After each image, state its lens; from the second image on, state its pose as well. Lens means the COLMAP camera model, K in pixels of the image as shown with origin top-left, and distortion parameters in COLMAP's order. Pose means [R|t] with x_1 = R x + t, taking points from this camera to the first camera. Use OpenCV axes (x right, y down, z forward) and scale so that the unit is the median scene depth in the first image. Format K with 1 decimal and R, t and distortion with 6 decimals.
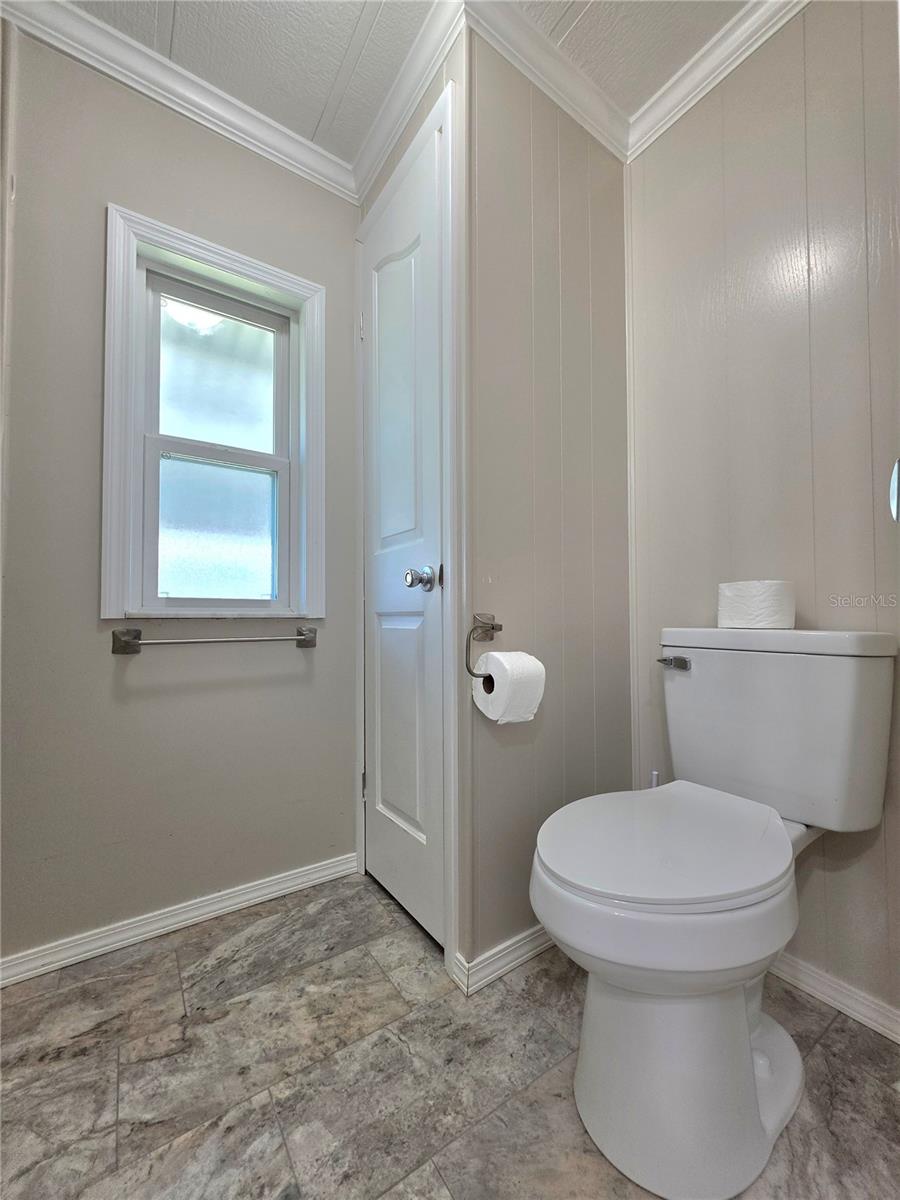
lens RADIAL K [[478.7, 0, 454.5], [0, 478.7, 605.4], [0, 0, 1]] dist [0.003039, 0.000570]
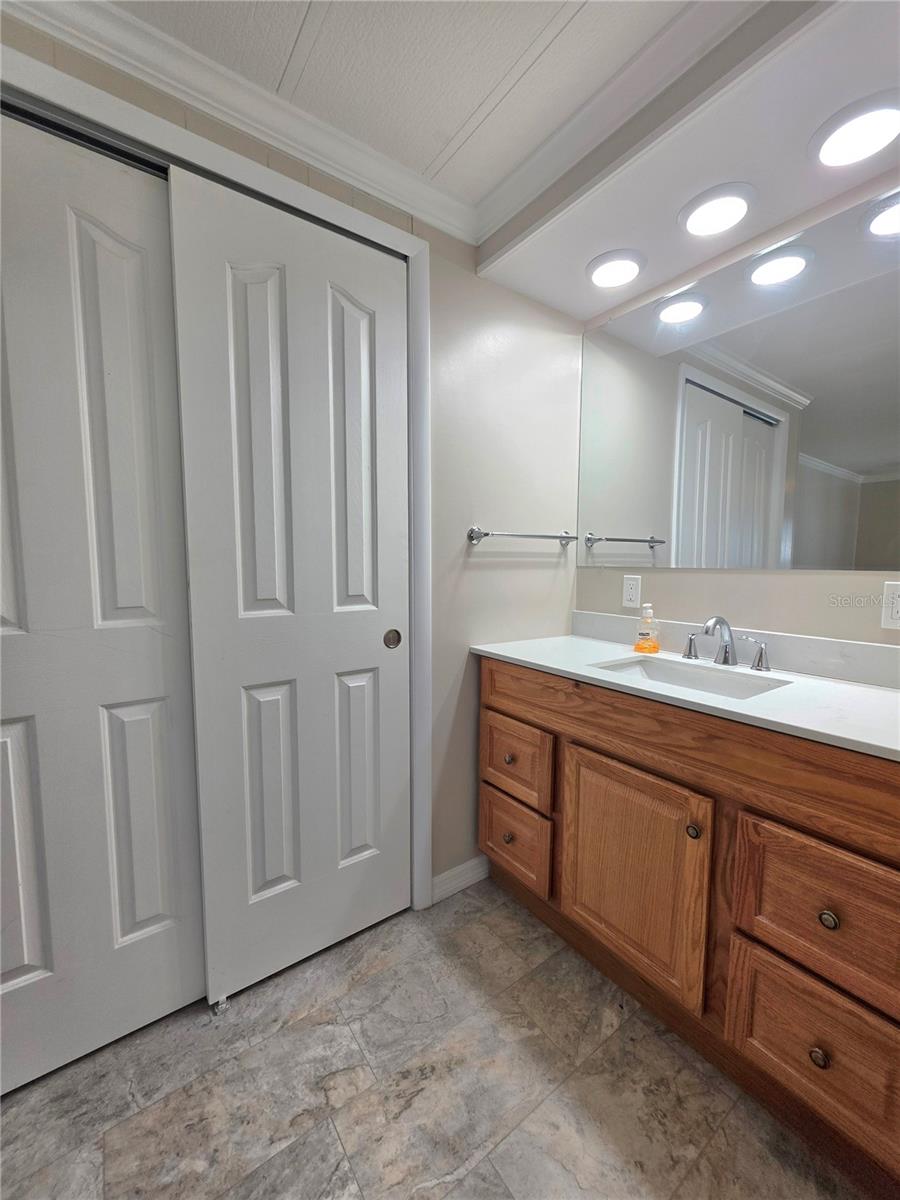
lens RADIAL K [[478.7, 0, 454.5], [0, 478.7, 605.4], [0, 0, 1]] dist [0.003039, 0.000570]
pose [[-0.999556, 0.003360, -0.029620, -0.820681], [0.001379, 0.997775, 0.066652, -0.324582], [0.029778, 0.066581, -0.997337, 2.024978]]
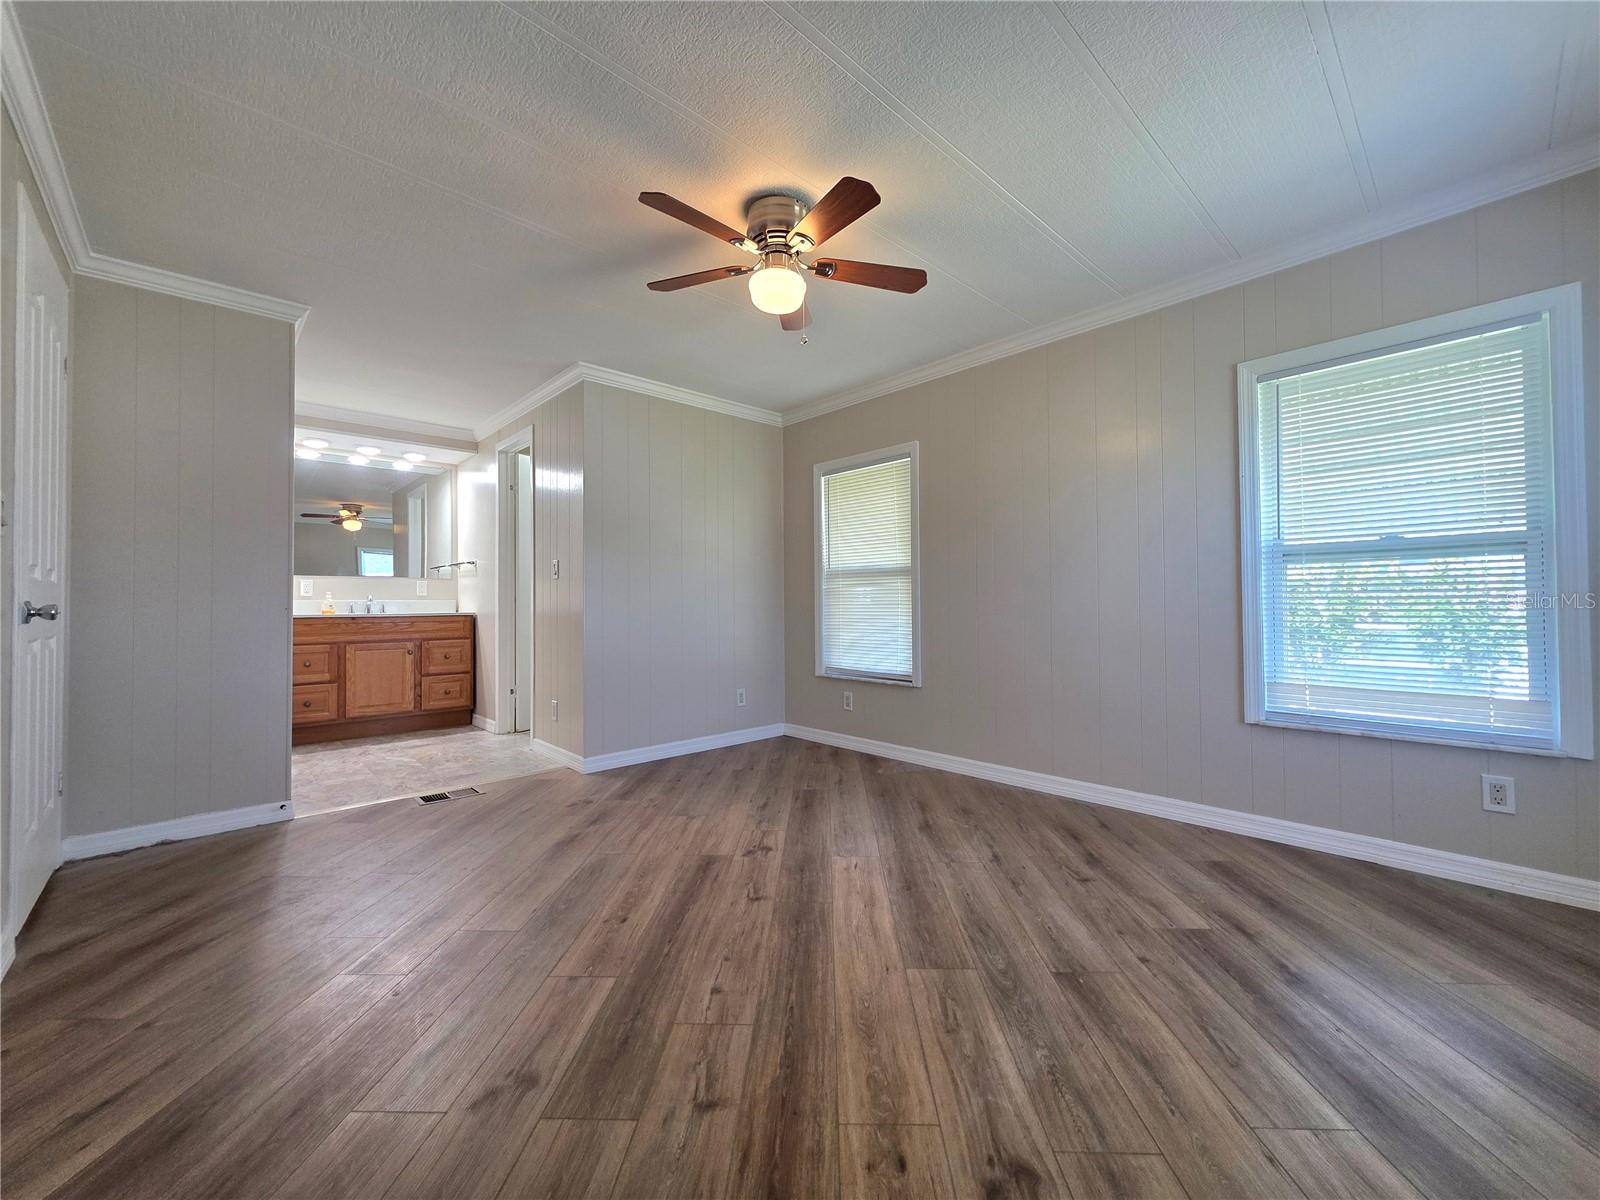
lens RADIAL K [[638.2, 0, 803.6], [0, 638.2, 595.8], [0, 0, 1]] dist [0.003039, 0.000570]
pose [[0.153872, -0.008129, -0.988057, 3.859168], [0.029716, 0.999552, -0.003596, -0.065012], [0.987644, -0.028807, 0.154044, 3.204204]]
